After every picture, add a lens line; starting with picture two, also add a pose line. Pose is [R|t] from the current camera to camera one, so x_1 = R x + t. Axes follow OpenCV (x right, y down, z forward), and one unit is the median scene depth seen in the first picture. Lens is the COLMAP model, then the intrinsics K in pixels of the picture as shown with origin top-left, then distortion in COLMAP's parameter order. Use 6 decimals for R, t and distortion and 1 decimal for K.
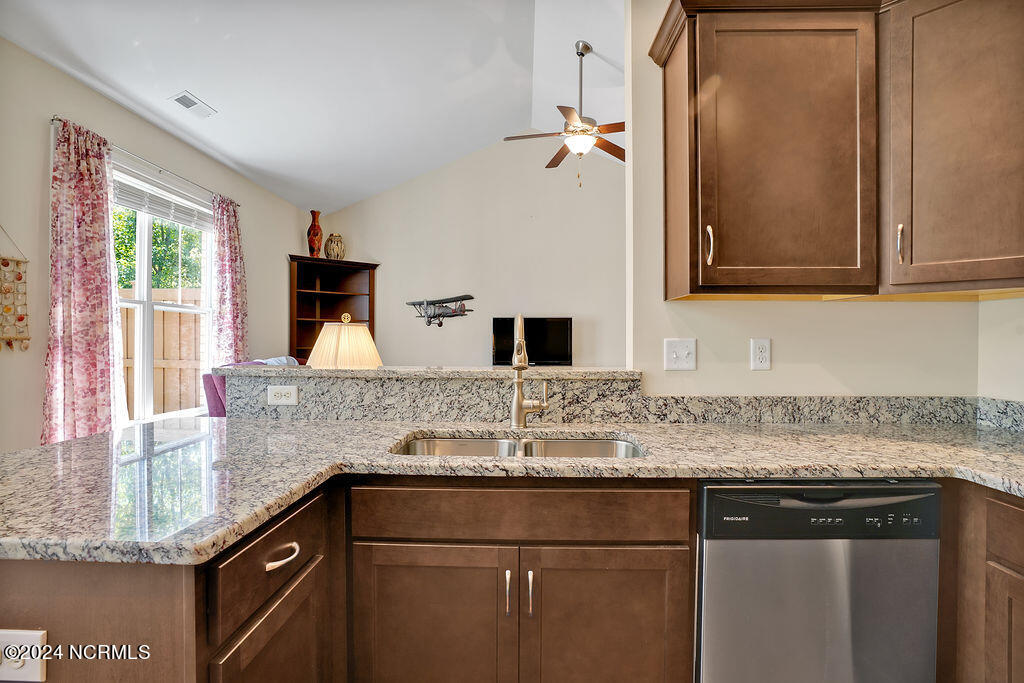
lens RADIAL K [[497.9, 0, 512.0], [0, 497.9, 341.5], [0, 0, 1]] dist [-0.073583, 0.037035]
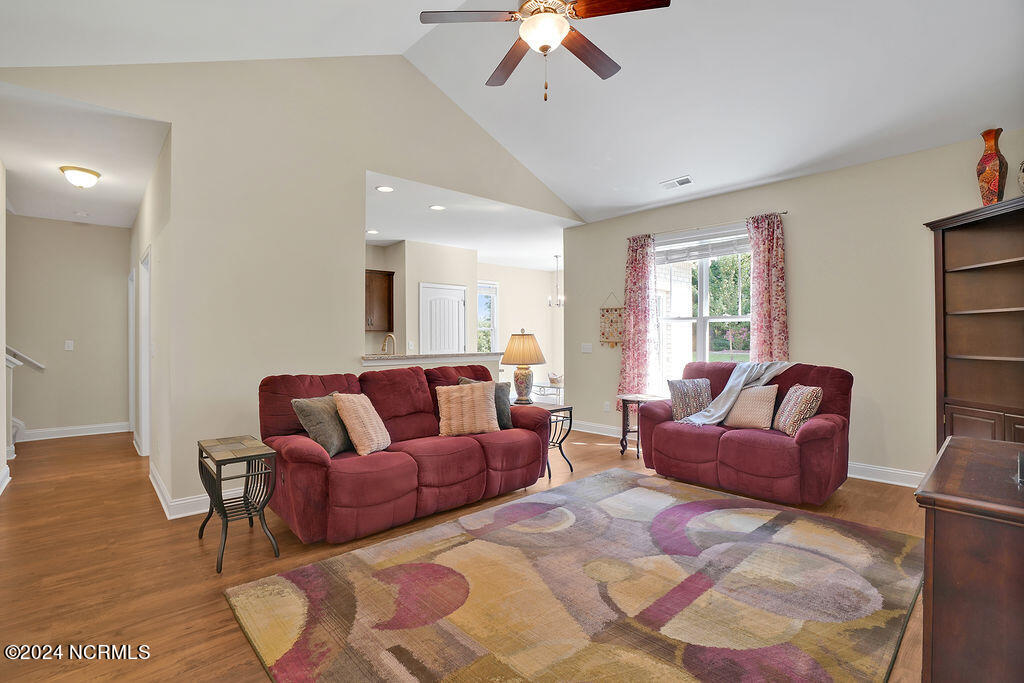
lens RADIAL K [[478.7, 0, 512.7], [0, 478.7, 339.0], [0, 0, 1]] dist [-0.068858, 0.027857]
pose [[-0.716714, 0.000352, -0.697368, 0.872299], [-0.000834, 0.999999, 0.001362, -0.020137], [0.697367, 0.001558, -0.716712, 2.093673]]
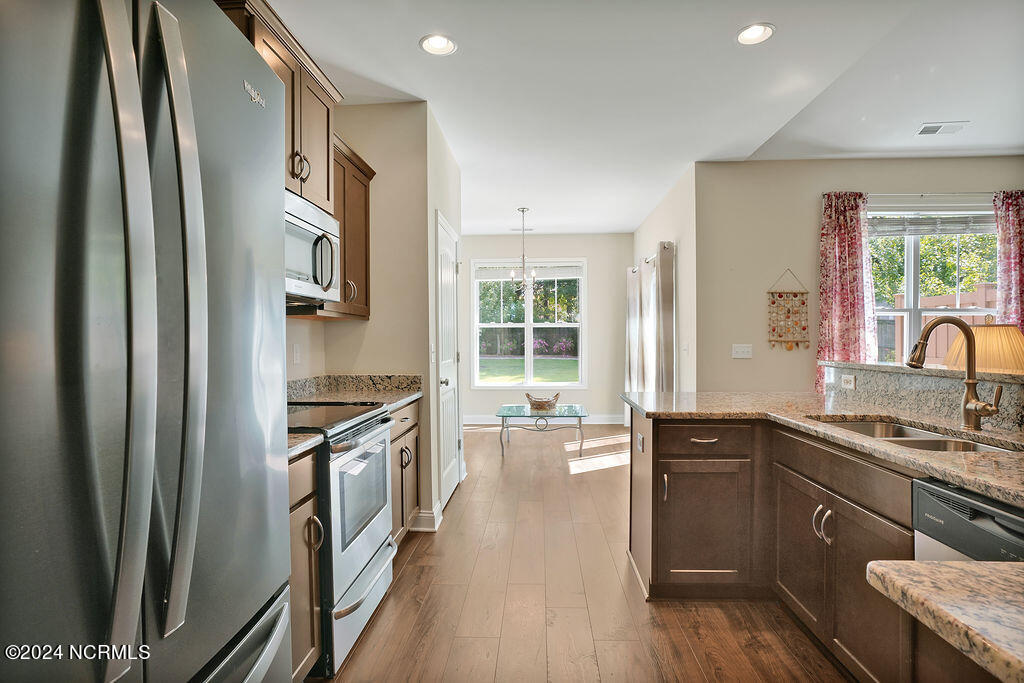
lens RADIAL K [[514.6, 0, 512.0], [0, 514.6, 341.5], [0, 0, 1]] dist [-0.017037, 0.001037]
pose [[-0.028850, -0.003566, -0.999577, 0.653438], [0.001281, 0.999993, -0.003605, 0.000150], [0.999583, -0.001385, -0.028845, 0.067610]]
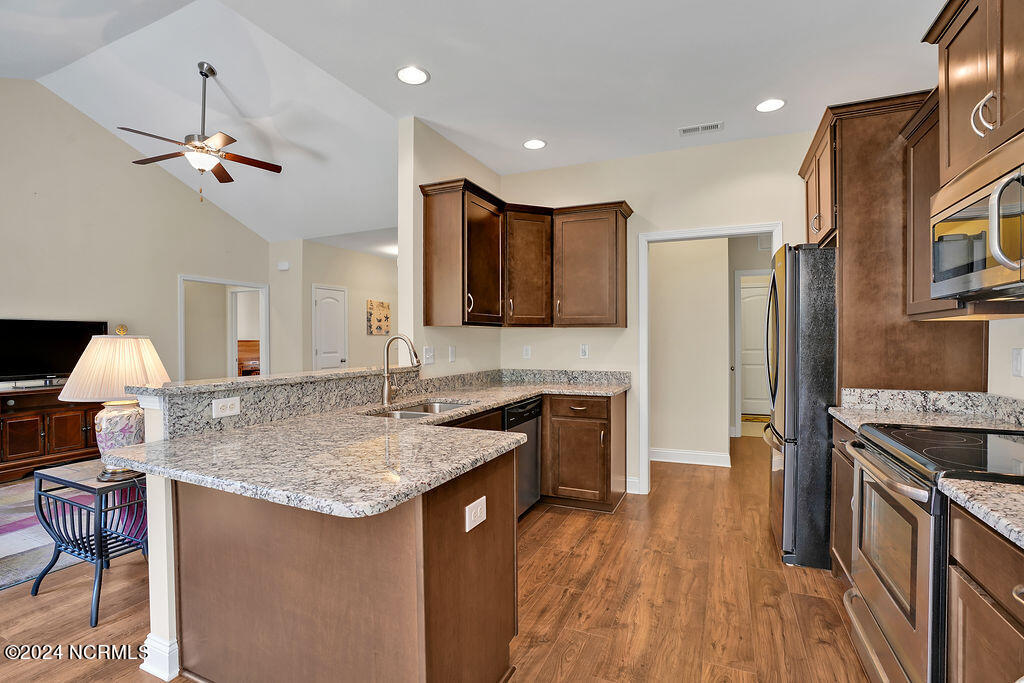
lens RADIAL K [[474.1, 0, 512.0], [0, 474.1, 341.5], [0, 0, 1]] dist [-0.068236, 0.026473]
pose [[0.379245, -0.008702, 0.925256, -0.767128], [0.009794, 0.999938, 0.005391, -0.021210], [-0.925245, 0.007017, 0.379306, 0.030255]]
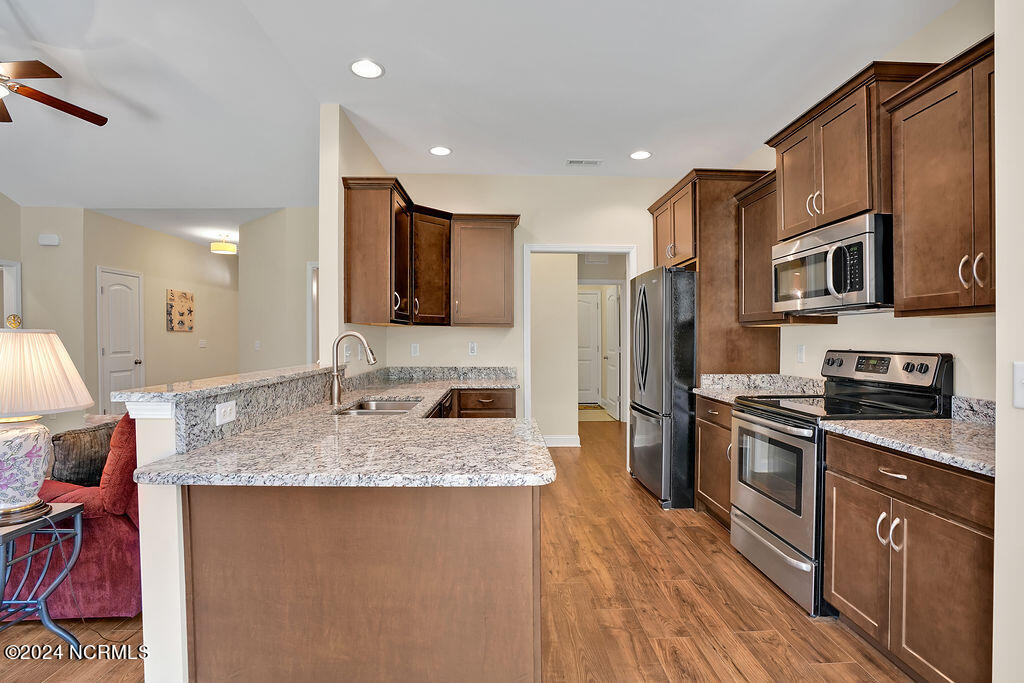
lens RADIAL K [[478.7, 0, 512.7], [0, 478.7, 339.0], [0, 0, 1]] dist [-0.068858, 0.027857]
pose [[-0.061720, -0.005915, 0.998076, -0.919893], [0.003254, 0.999976, 0.006128, -0.022986], [-0.998088, 0.003626, -0.061699, 0.336023]]
